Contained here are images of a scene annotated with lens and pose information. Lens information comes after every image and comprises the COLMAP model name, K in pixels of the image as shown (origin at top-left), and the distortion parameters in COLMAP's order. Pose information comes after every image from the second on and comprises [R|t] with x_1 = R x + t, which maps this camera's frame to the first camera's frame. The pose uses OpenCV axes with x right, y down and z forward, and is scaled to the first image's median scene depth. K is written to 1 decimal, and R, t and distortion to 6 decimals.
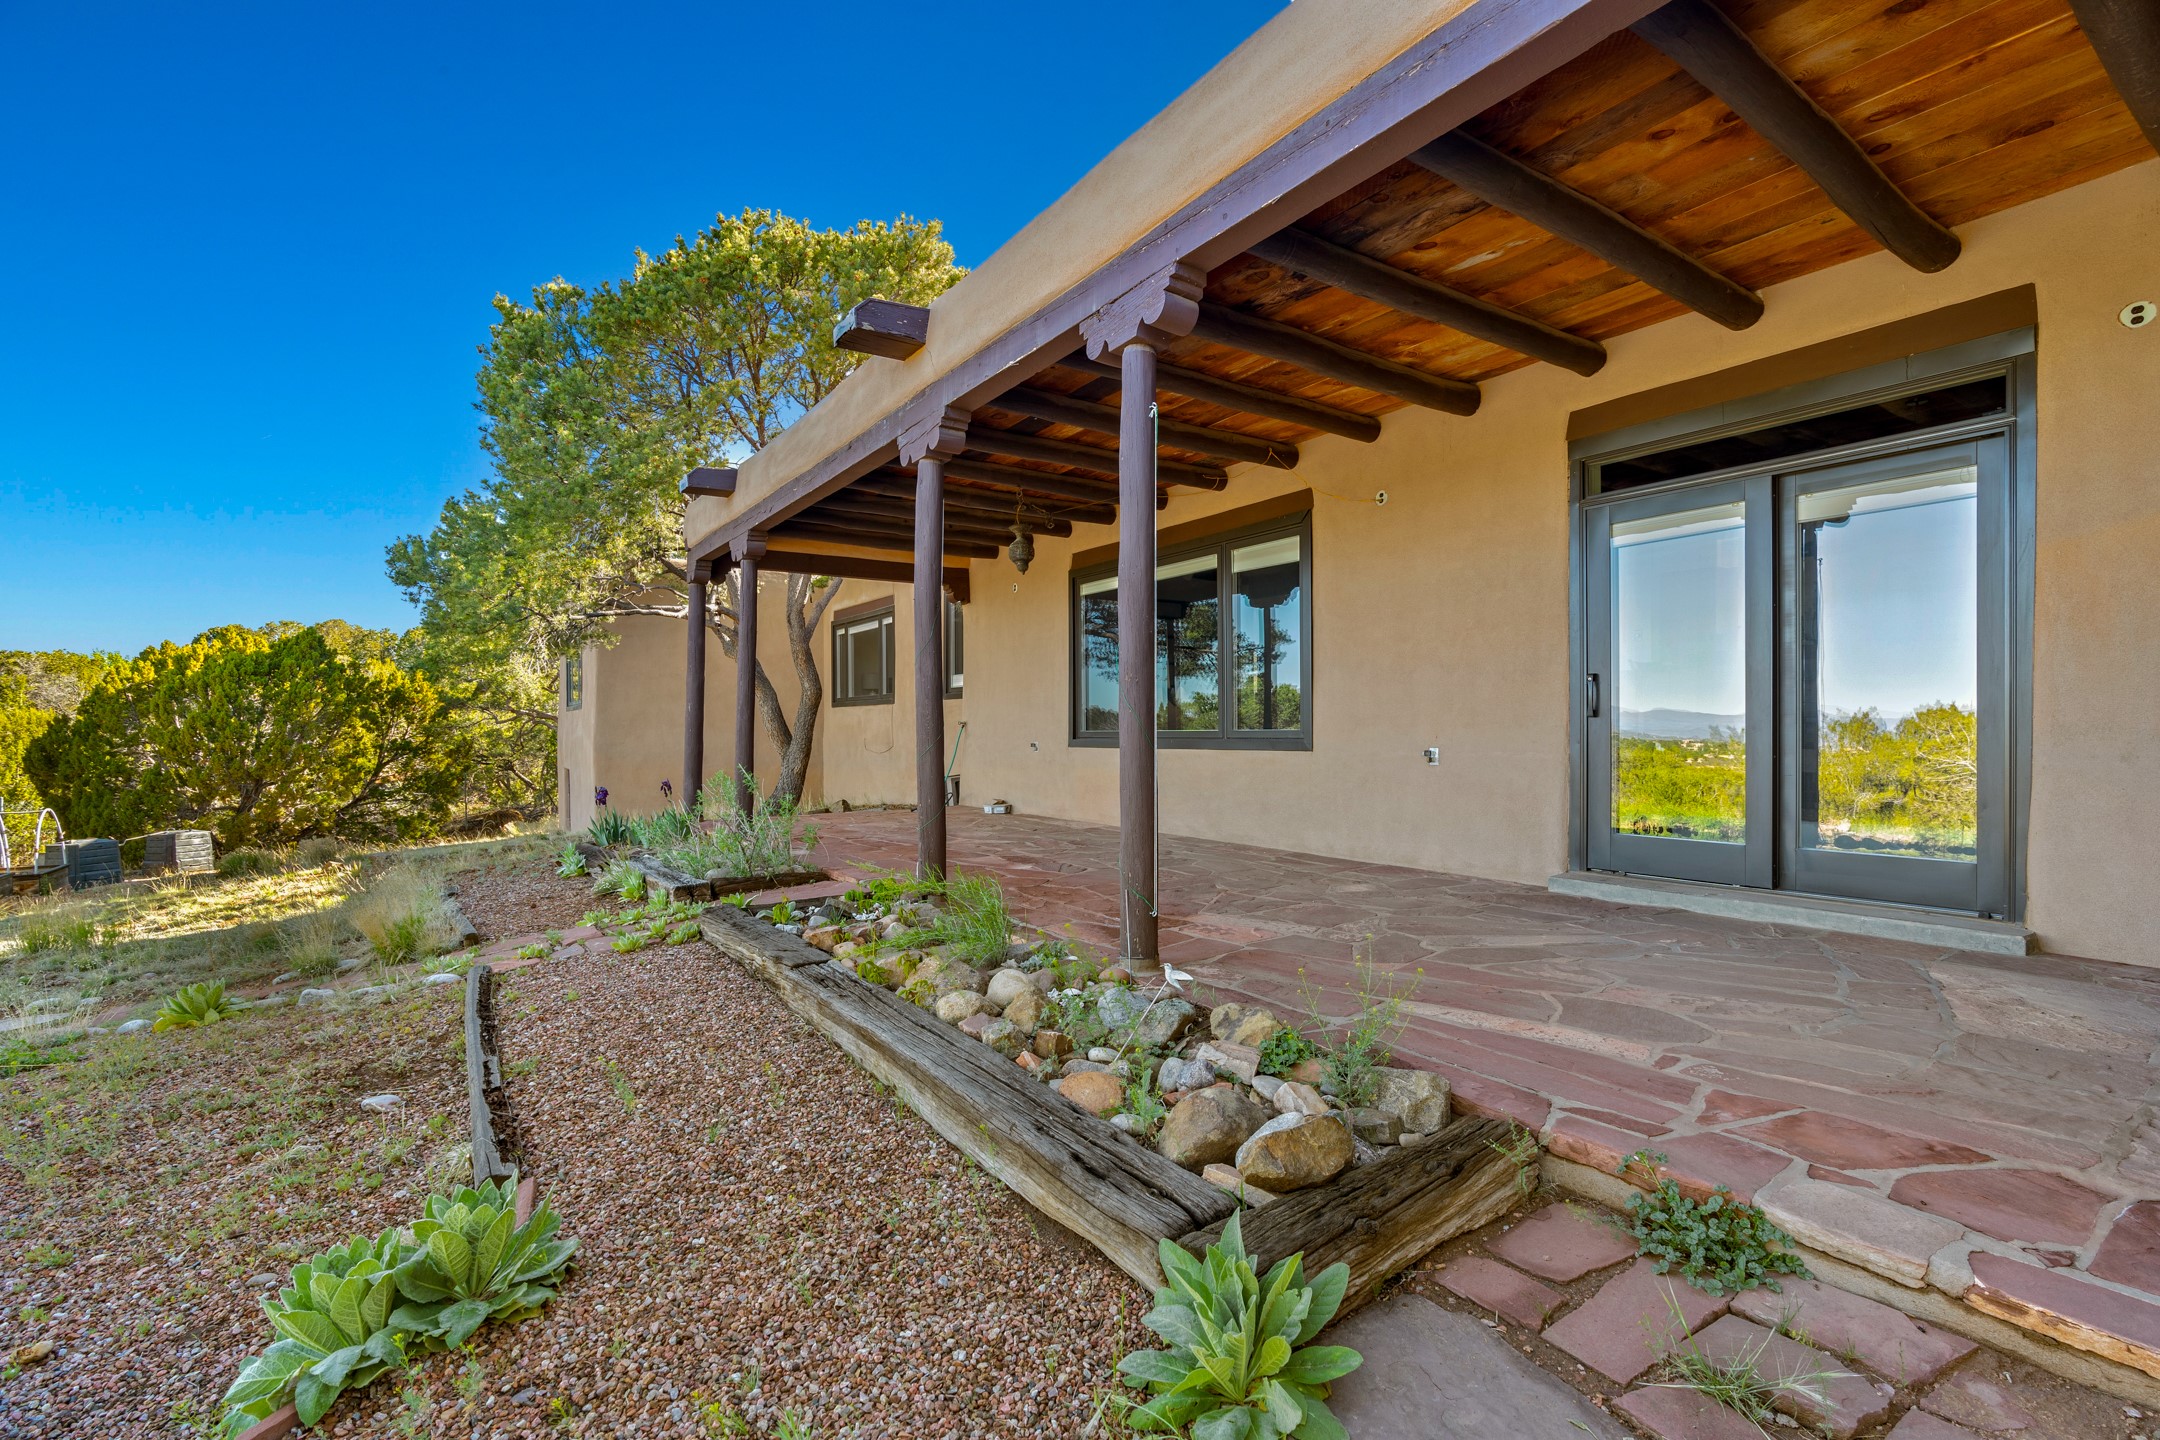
lens RADIAL K [[983.4, 0, 1085.9], [0, 983.4, 729.5], [0, 0, 1]] dist [-0.003663, -0.000415]
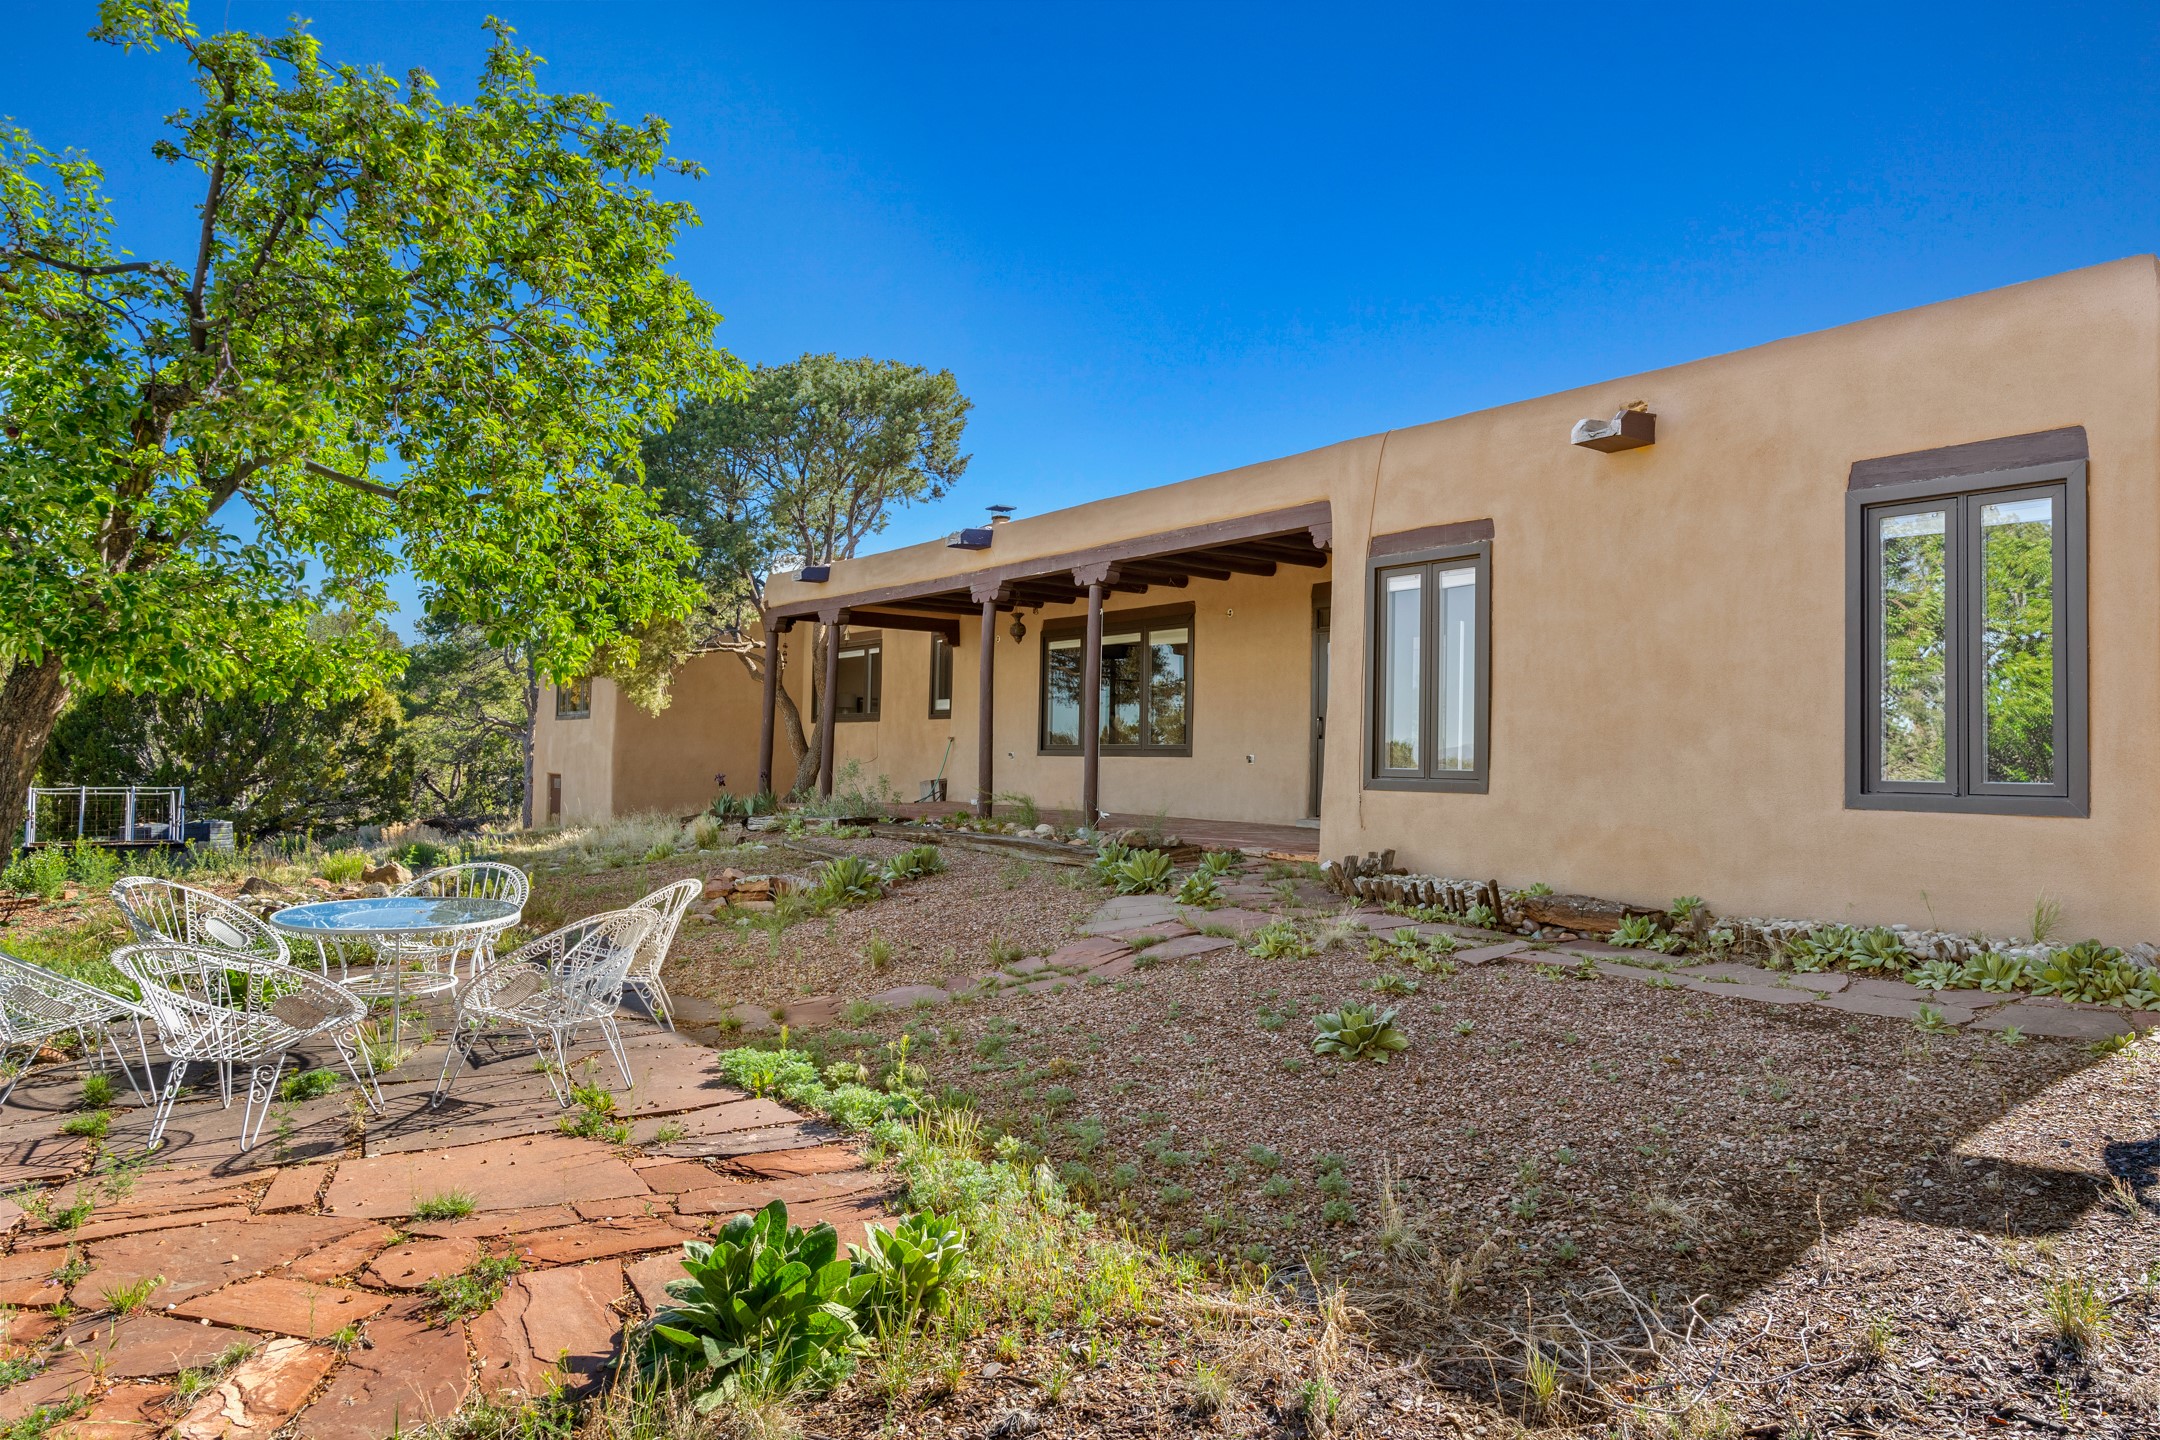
lens RADIAL K [[1331.0, 0, 1076.6], [0, 1331.0, 716.2], [0, 0, 1]] dist [-0.000714, -0.000081]
pose [[0.998202, 0.025176, 0.054394, -0.068093], [-0.023425, 0.999194, -0.032595, 0.022631], [-0.055171, 0.031262, 0.997987, -0.936931]]
